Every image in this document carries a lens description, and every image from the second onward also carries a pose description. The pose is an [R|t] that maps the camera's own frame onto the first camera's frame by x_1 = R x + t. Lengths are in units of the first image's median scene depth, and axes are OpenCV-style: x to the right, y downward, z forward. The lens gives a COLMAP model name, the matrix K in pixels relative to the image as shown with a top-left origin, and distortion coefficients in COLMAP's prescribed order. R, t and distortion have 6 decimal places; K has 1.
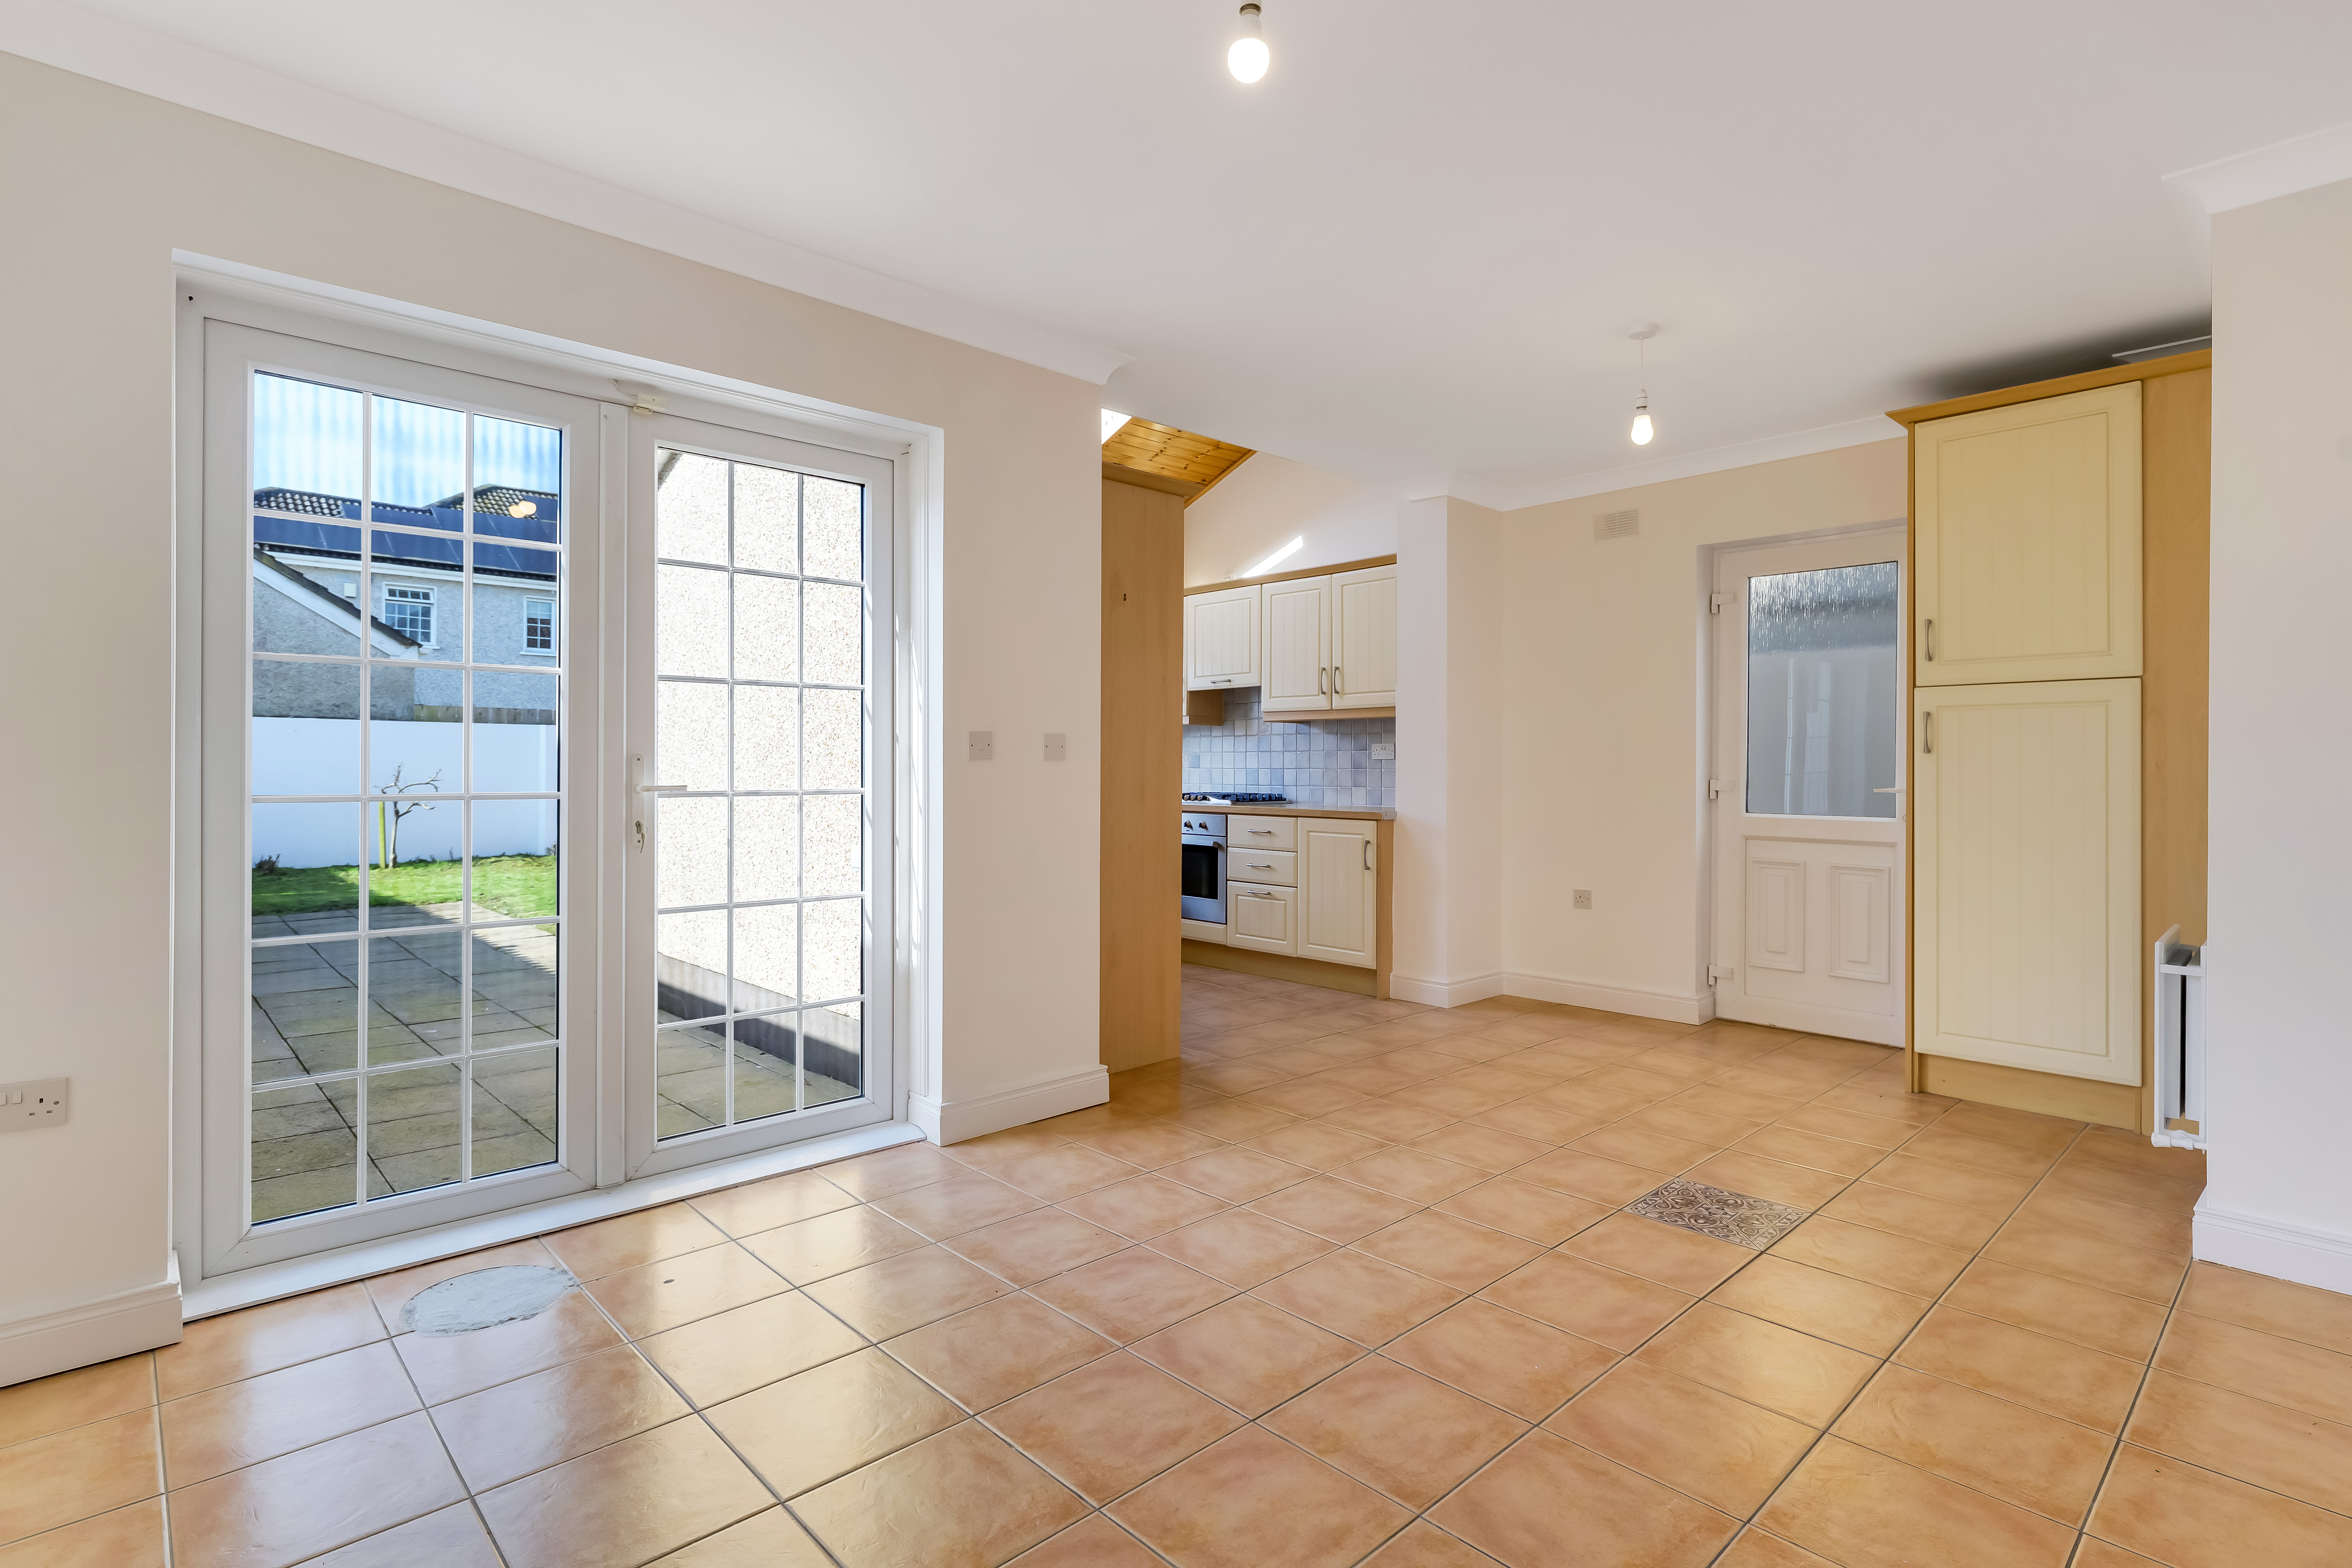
lens RADIAL K [[1135.9, 0, 1173.2], [0, 1135.9, 767.1], [0, 0, 1]] dist [-0.001266, -0.000337]
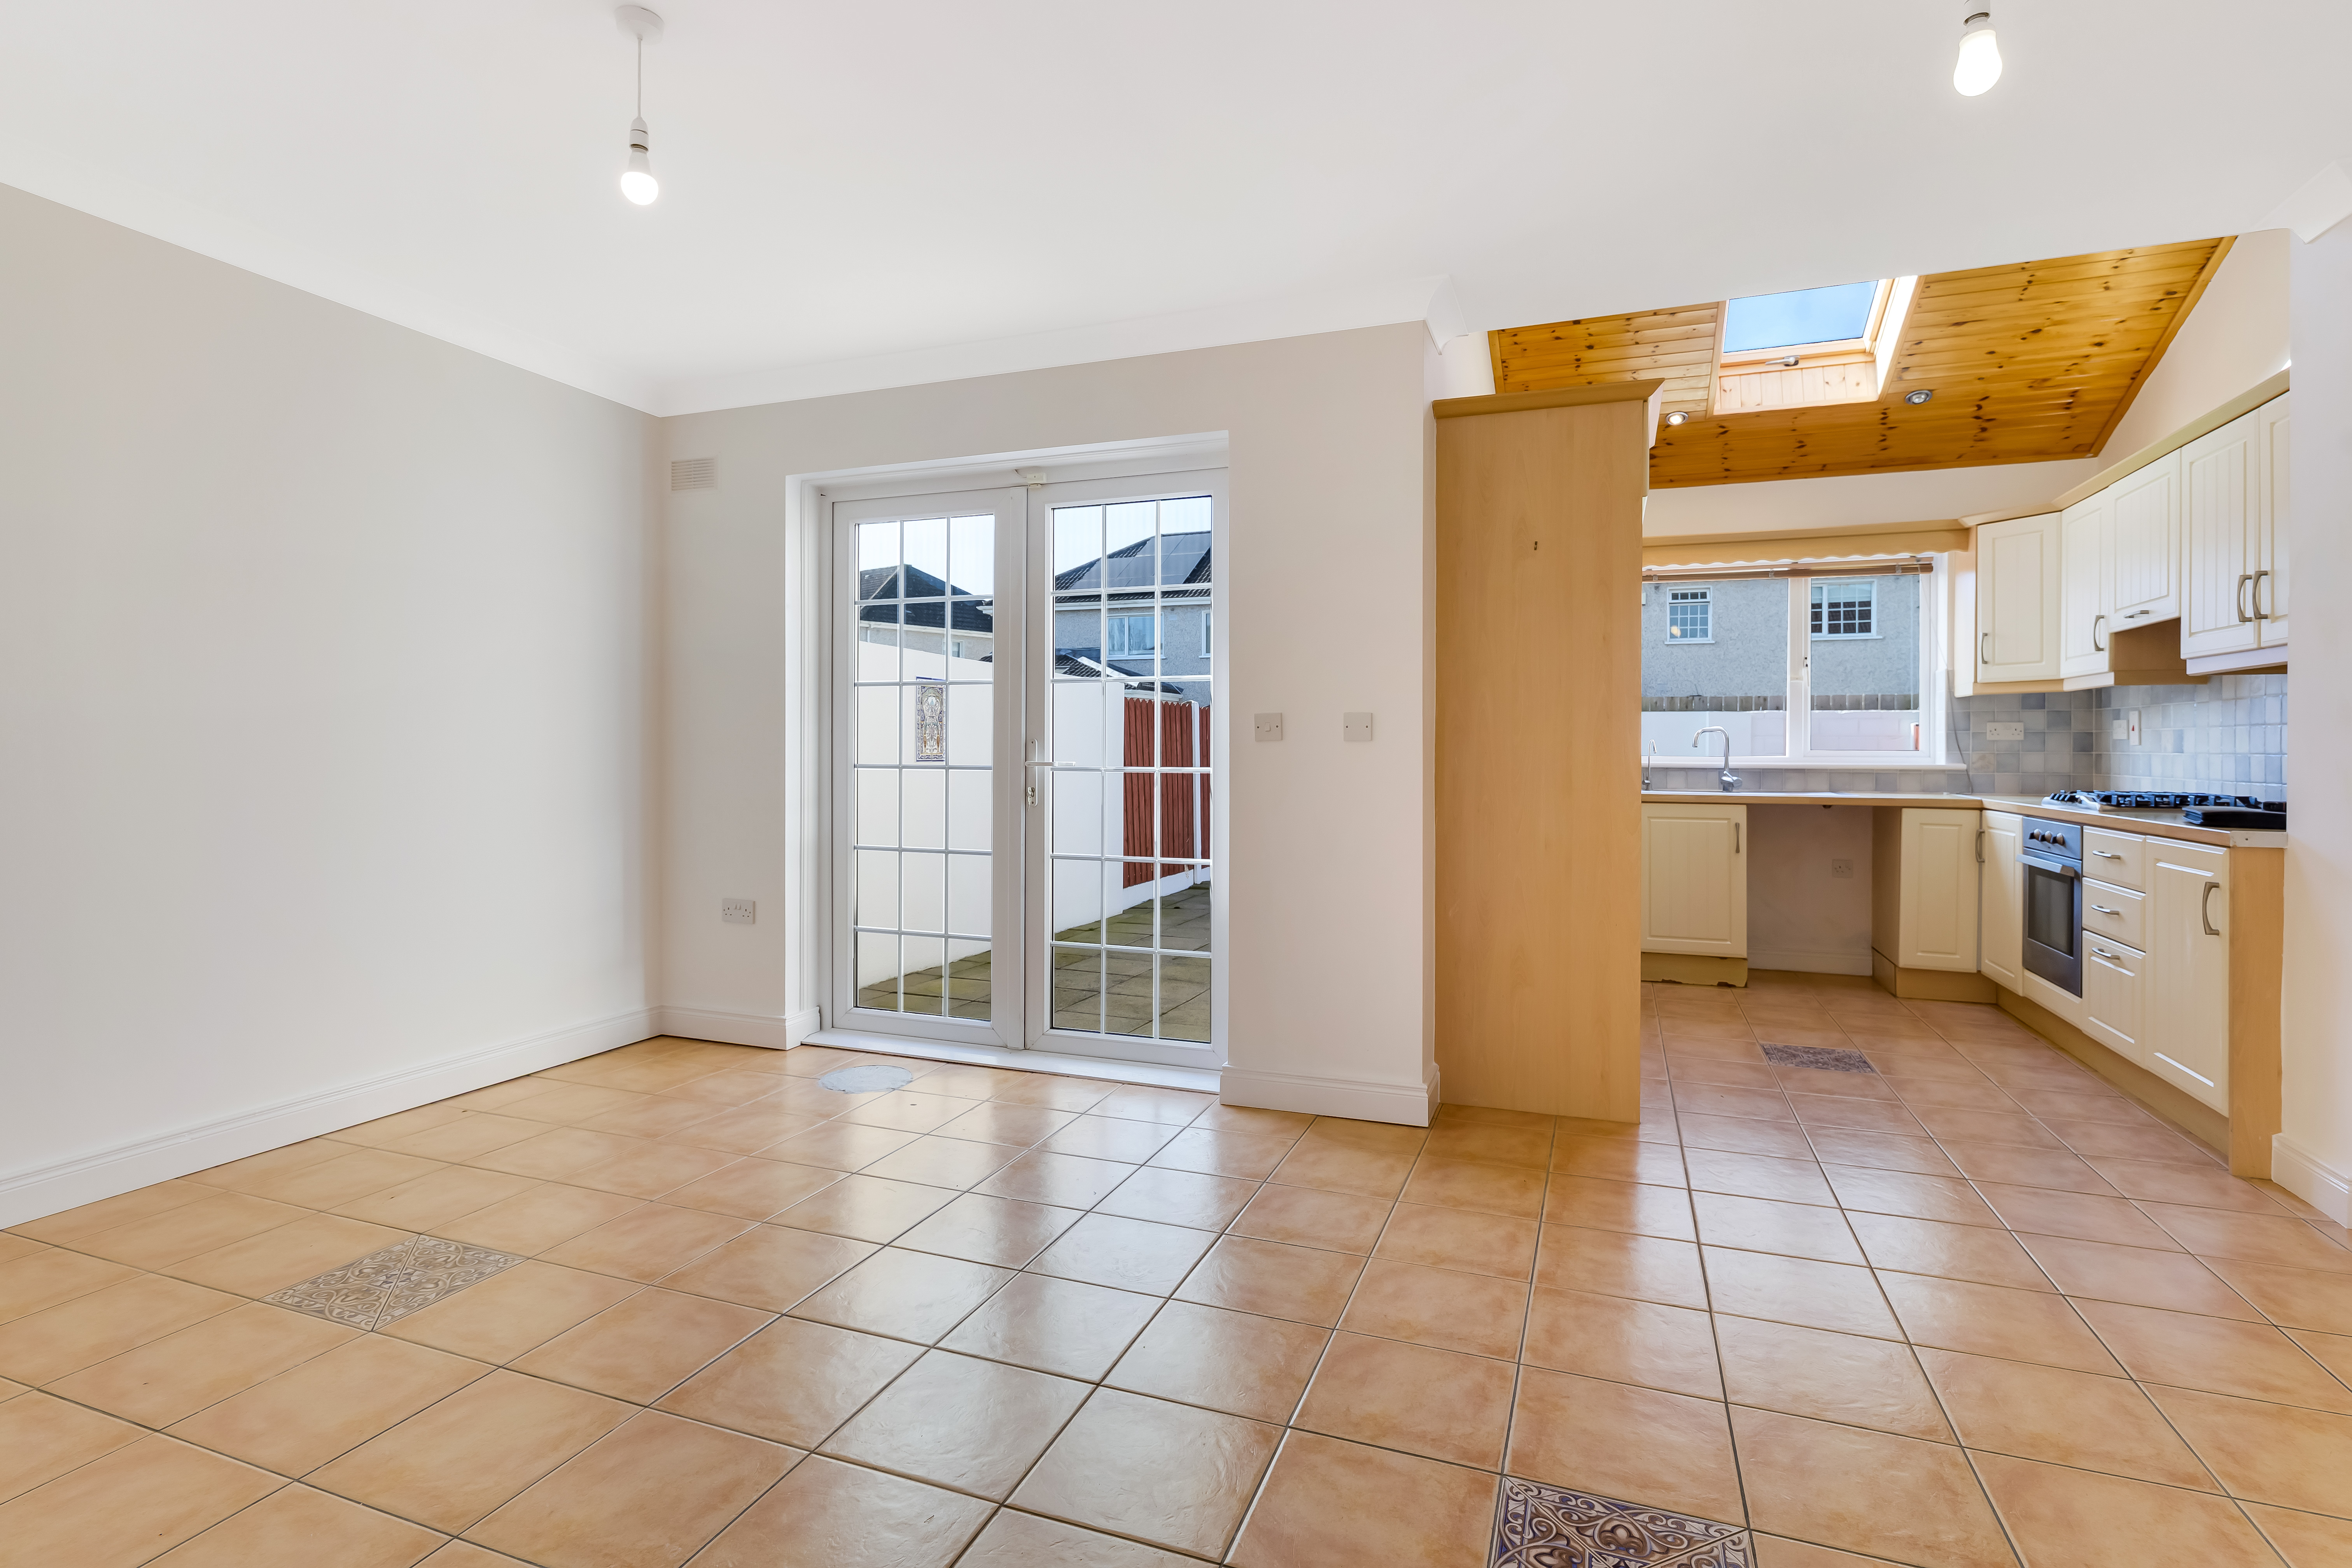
lens RADIAL K [[1140.0, 0, 1176.8], [0, 1140.0, 746.6], [0, 0, 1]] dist [0.000475, 0.000082]
pose [[0.439292, -0.002927, -0.898340, 0.380121], [-0.002638, 0.999986, -0.004548, 0.001907], [0.898340, 0.004368, 0.439278, 0.252283]]
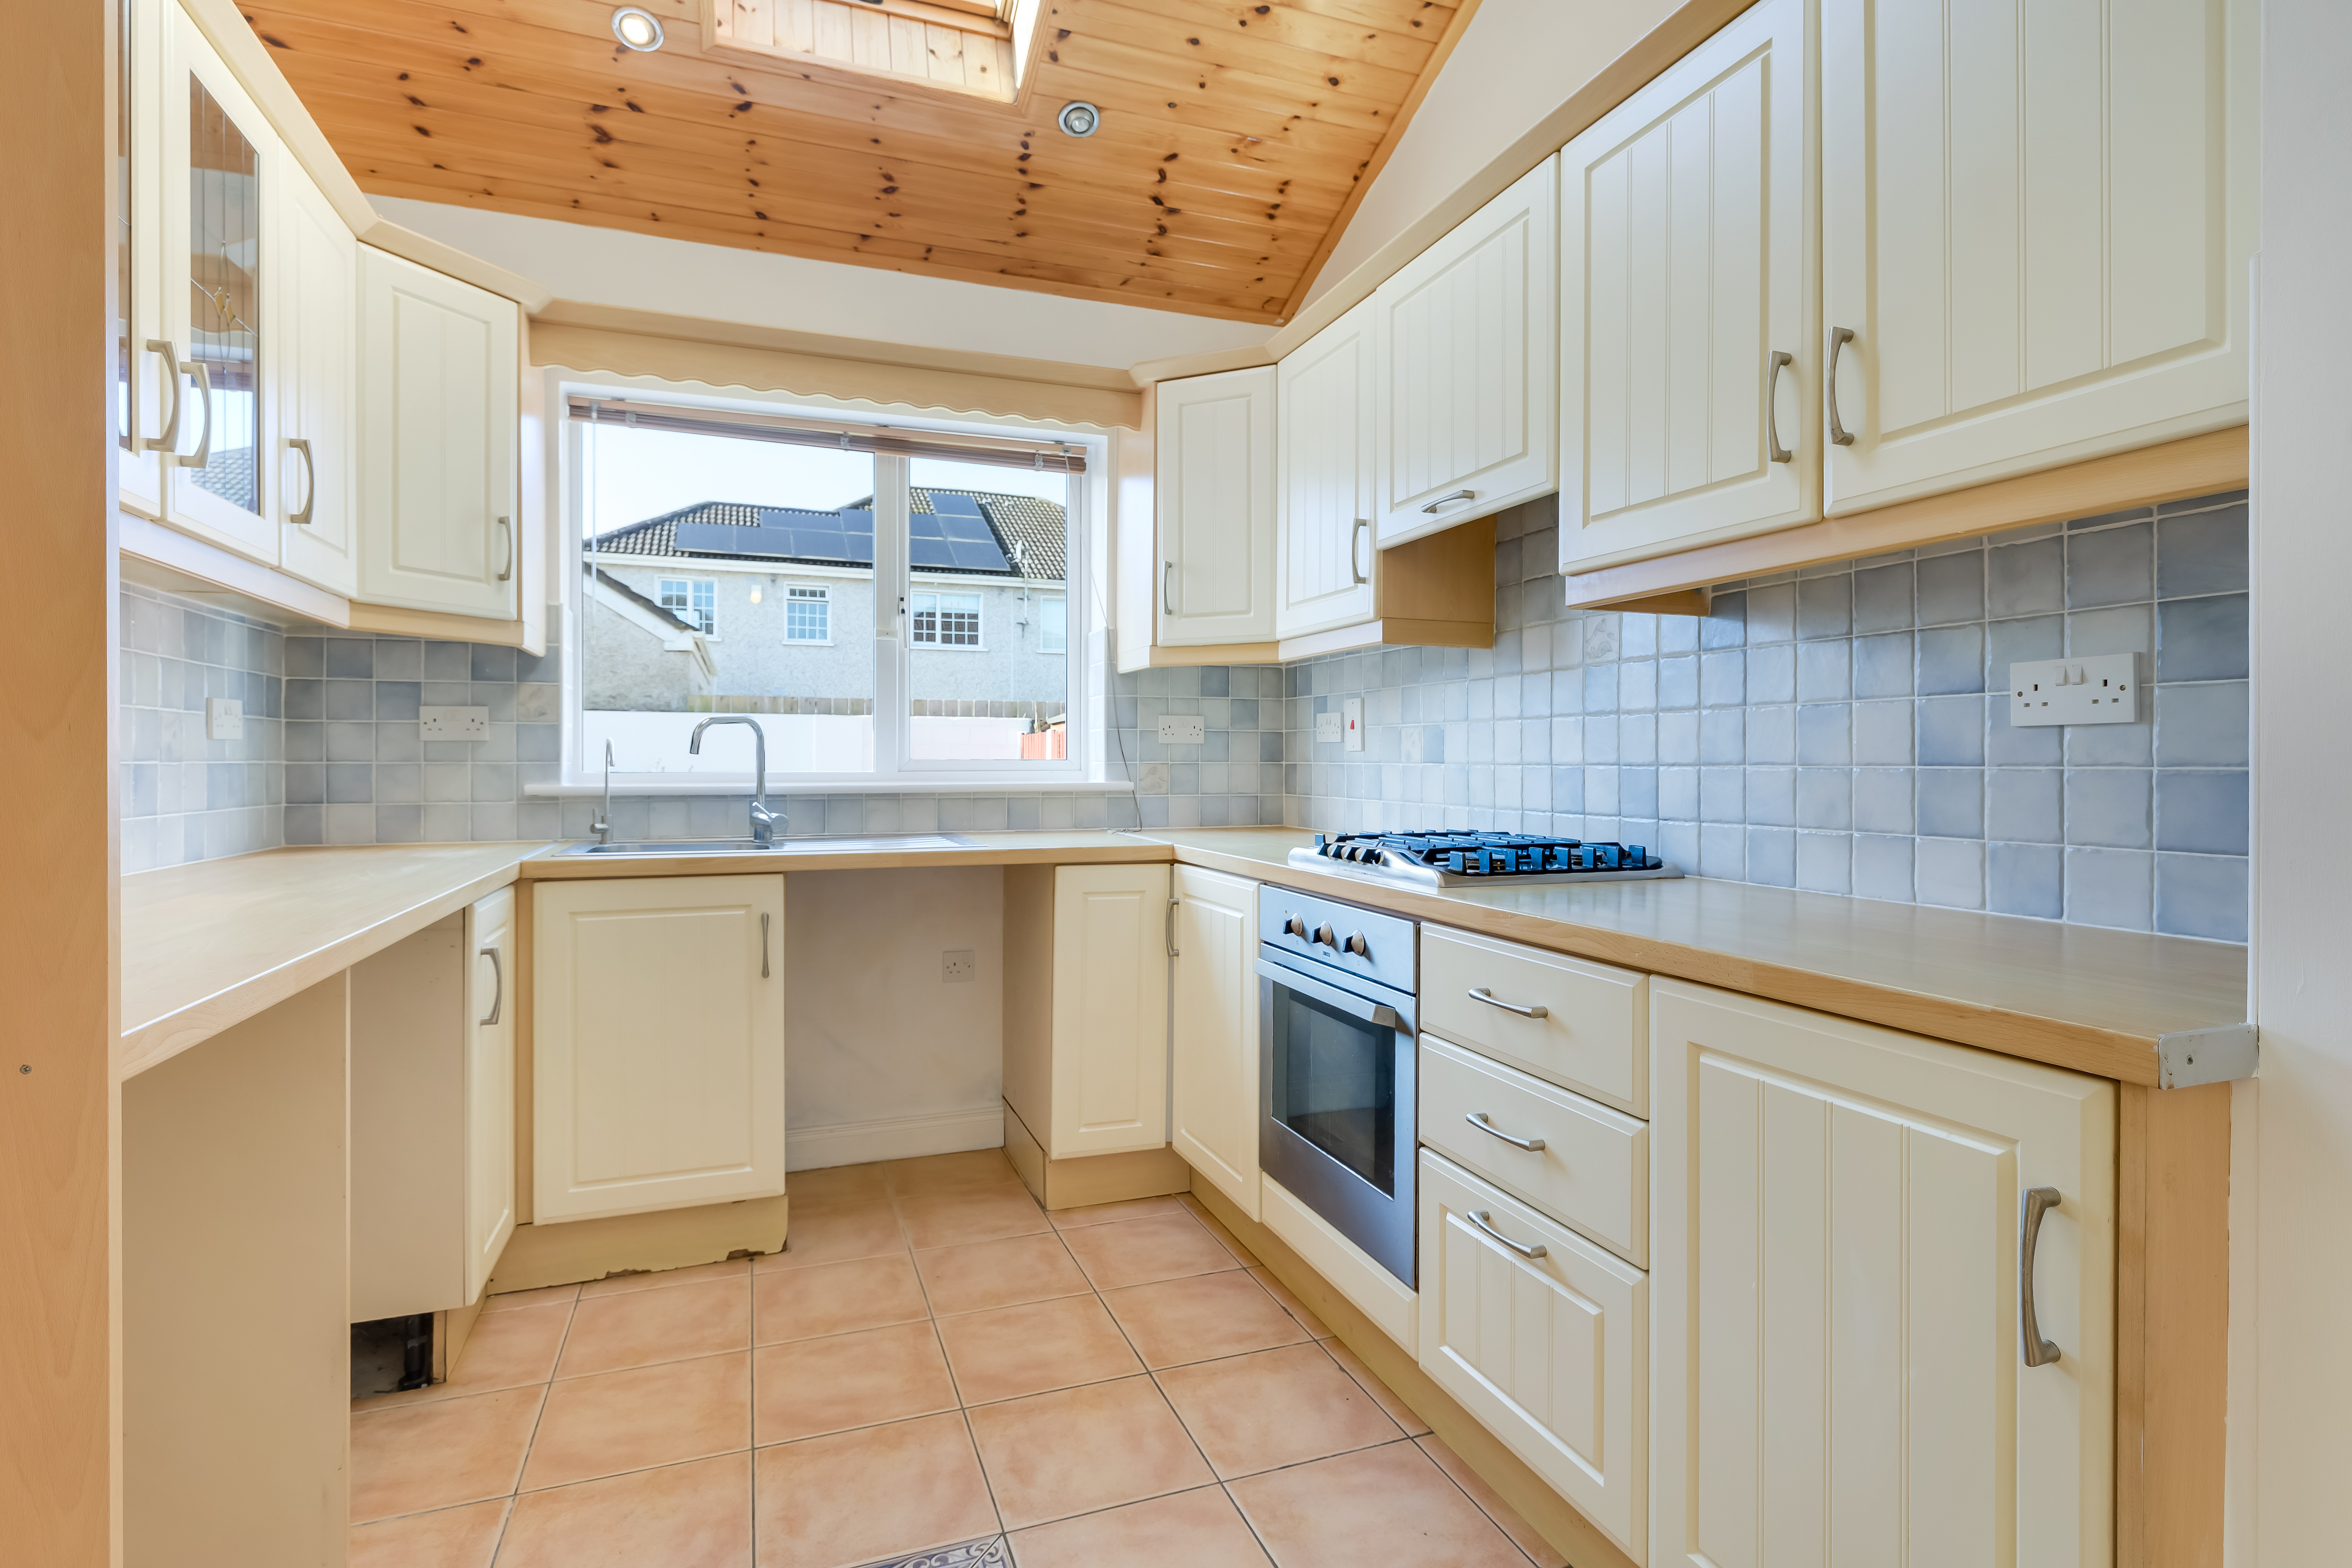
lens RADIAL K [[1148.8, 0, 1171.0], [0, 1148.8, 765.7], [0, 0, 1]] dist [-0.002141, -0.000298]
pose [[0.920941, -0.000416, -0.389702, 0.099721], [0.001448, 0.999996, 0.002356, 0.000917], [0.389699, -0.002734, 0.920938, 0.669546]]
